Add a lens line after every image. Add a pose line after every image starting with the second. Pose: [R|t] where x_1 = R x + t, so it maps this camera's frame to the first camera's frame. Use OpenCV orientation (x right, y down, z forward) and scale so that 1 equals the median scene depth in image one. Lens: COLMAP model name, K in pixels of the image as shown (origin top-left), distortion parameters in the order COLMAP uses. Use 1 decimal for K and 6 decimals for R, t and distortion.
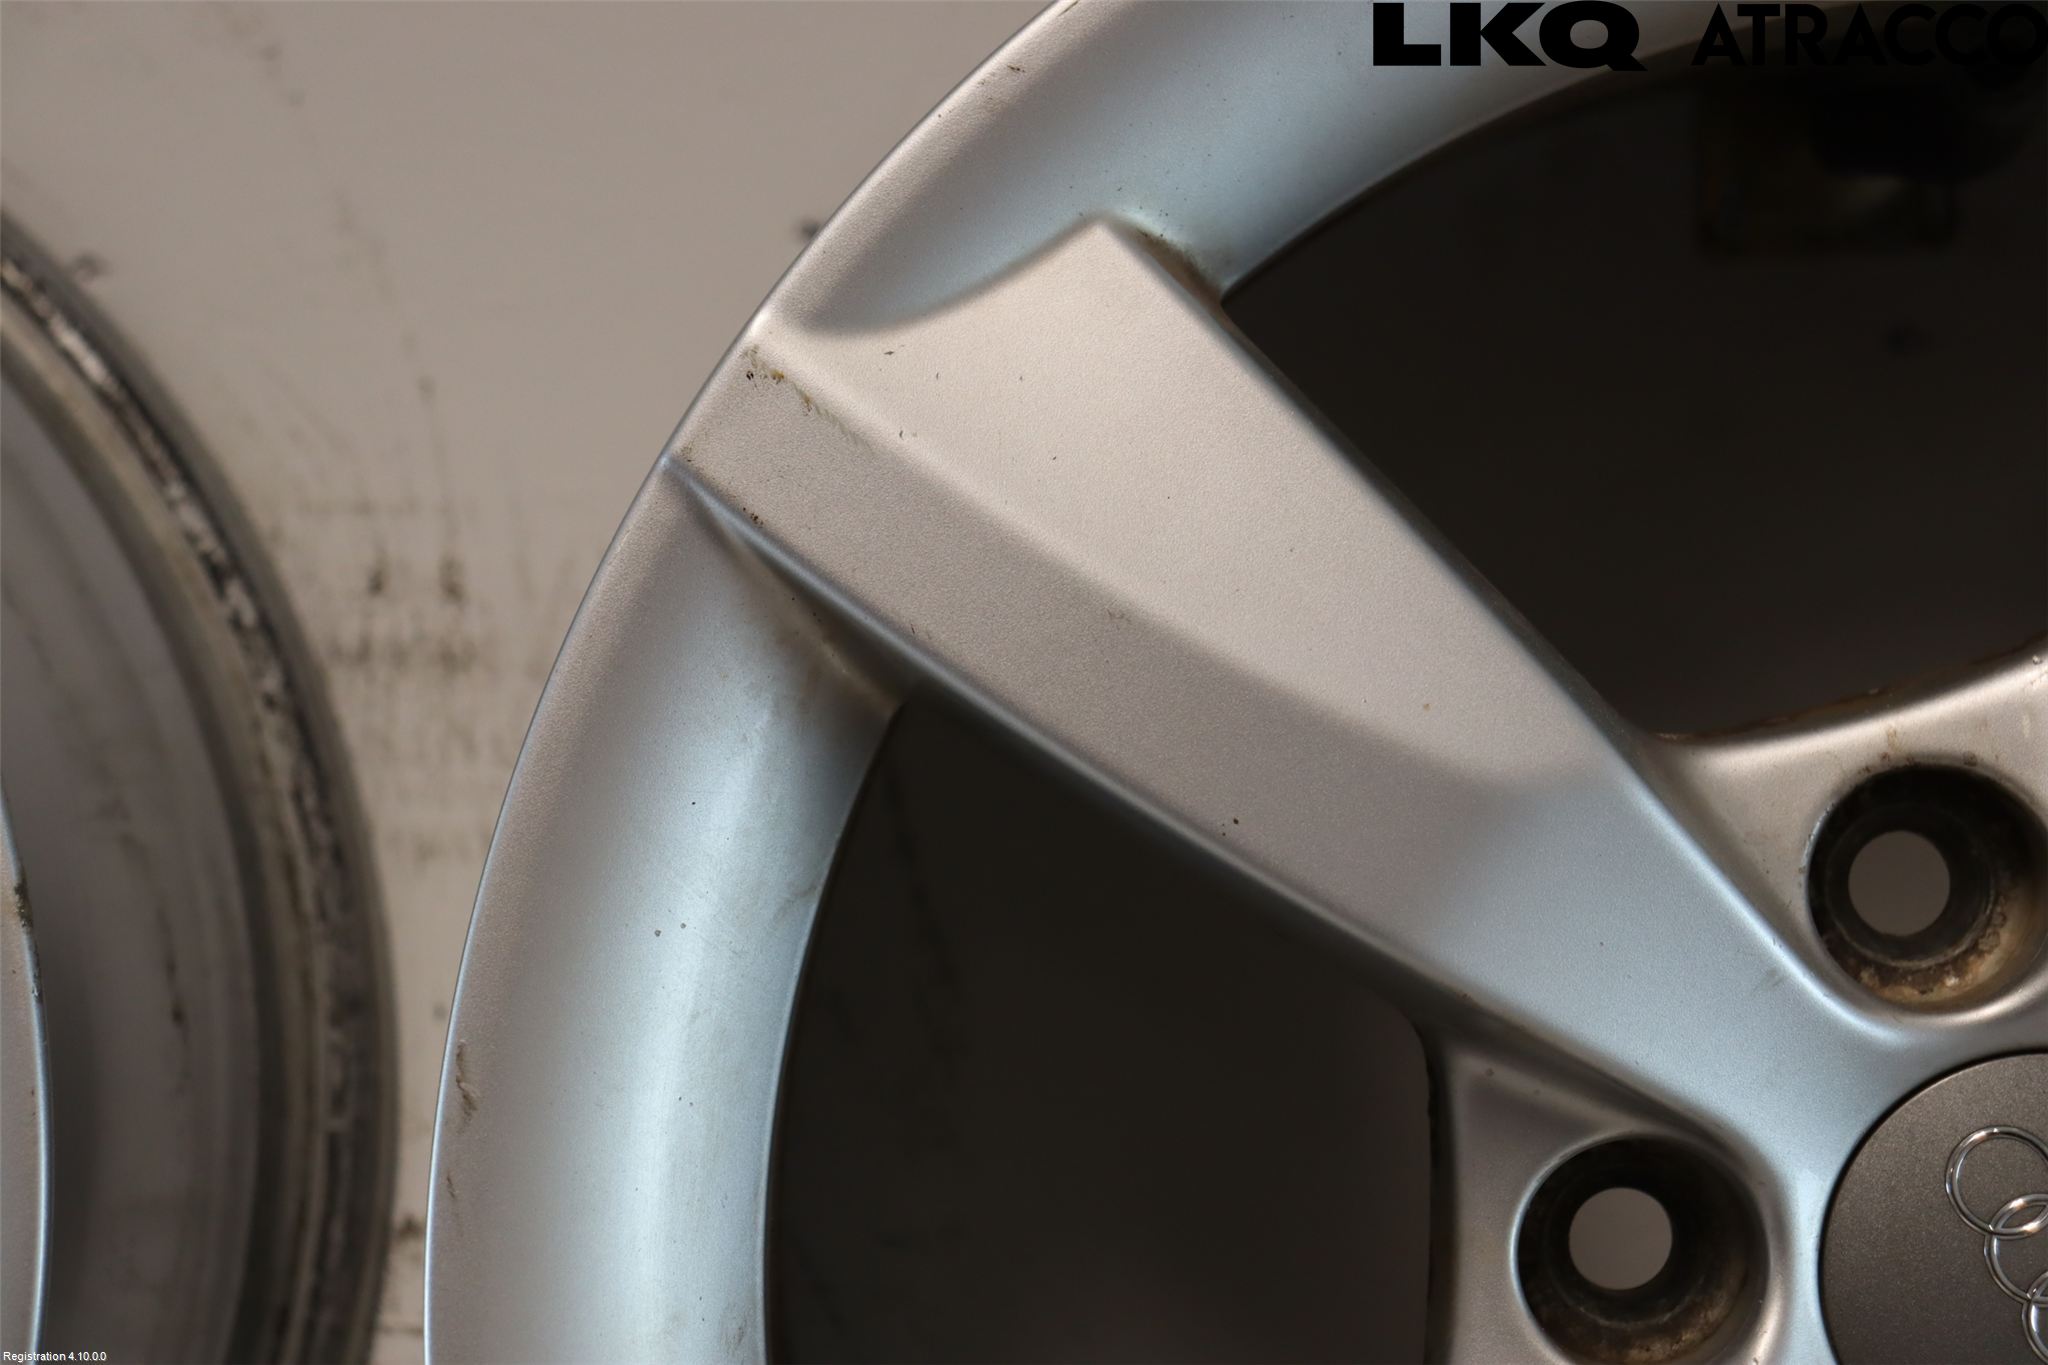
lens RADIAL K [[4392.7, 0, 1024.0], [0, 4392.7, 682.5], [0, 0, 1]] dist [0.265354, -0.020528]
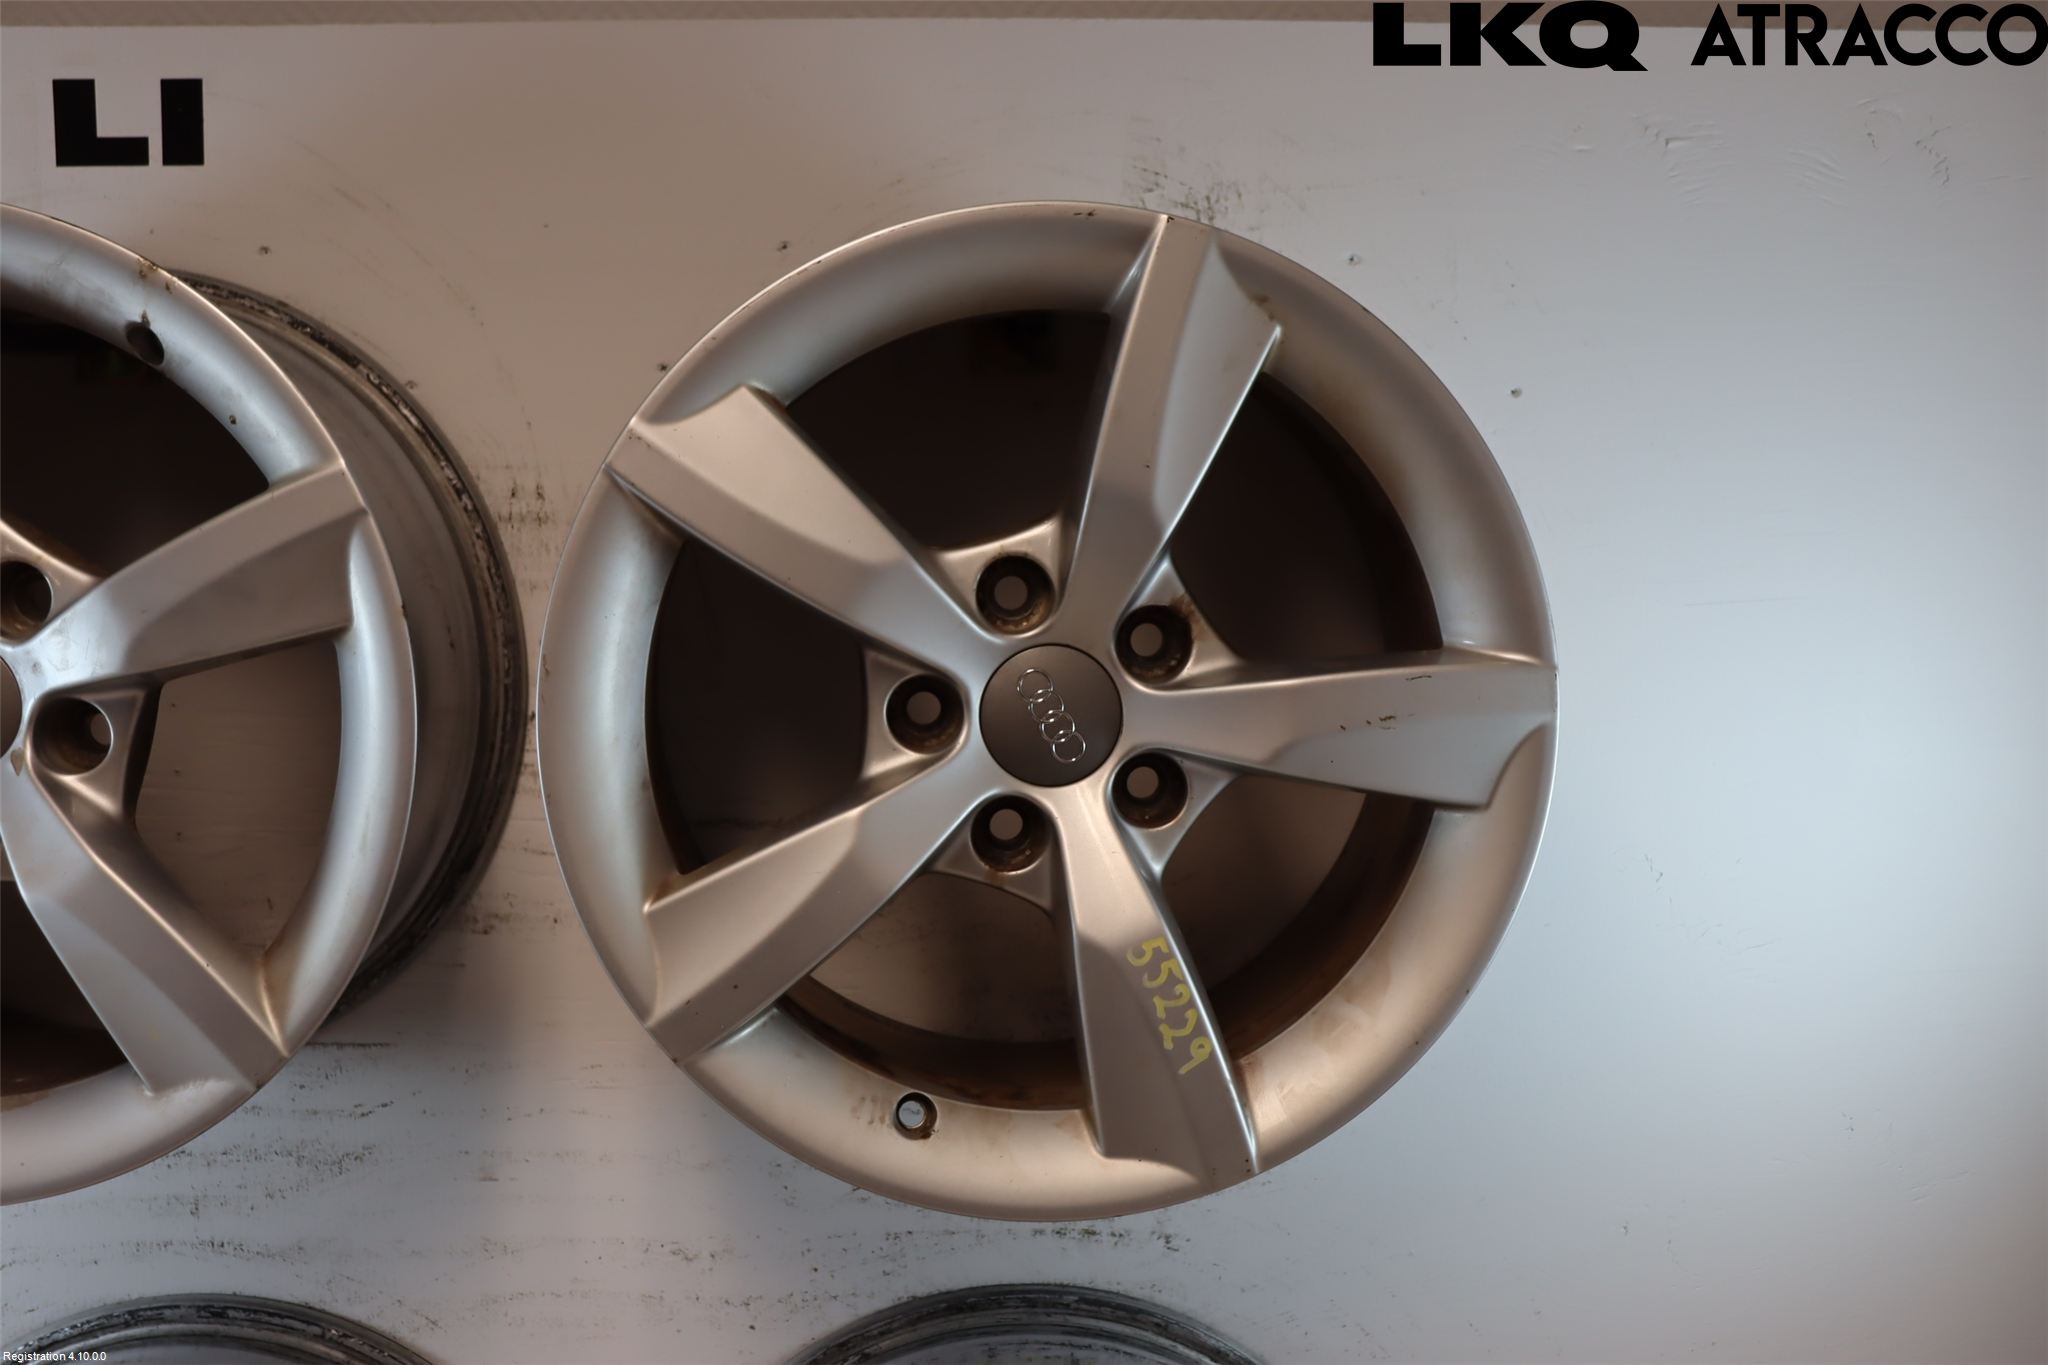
lens RADIAL K [[1918.0, 0, 1022.3], [0, 1918.0, 725.8], [0, 0, 1]] dist [-0.159949, 0.212364]
pose [[0.993696, -0.021934, 0.109940, 0.044287], [0.008196, 0.992262, 0.123887, -0.023258], [-0.111807, -0.122205, 0.986187, -0.274903]]
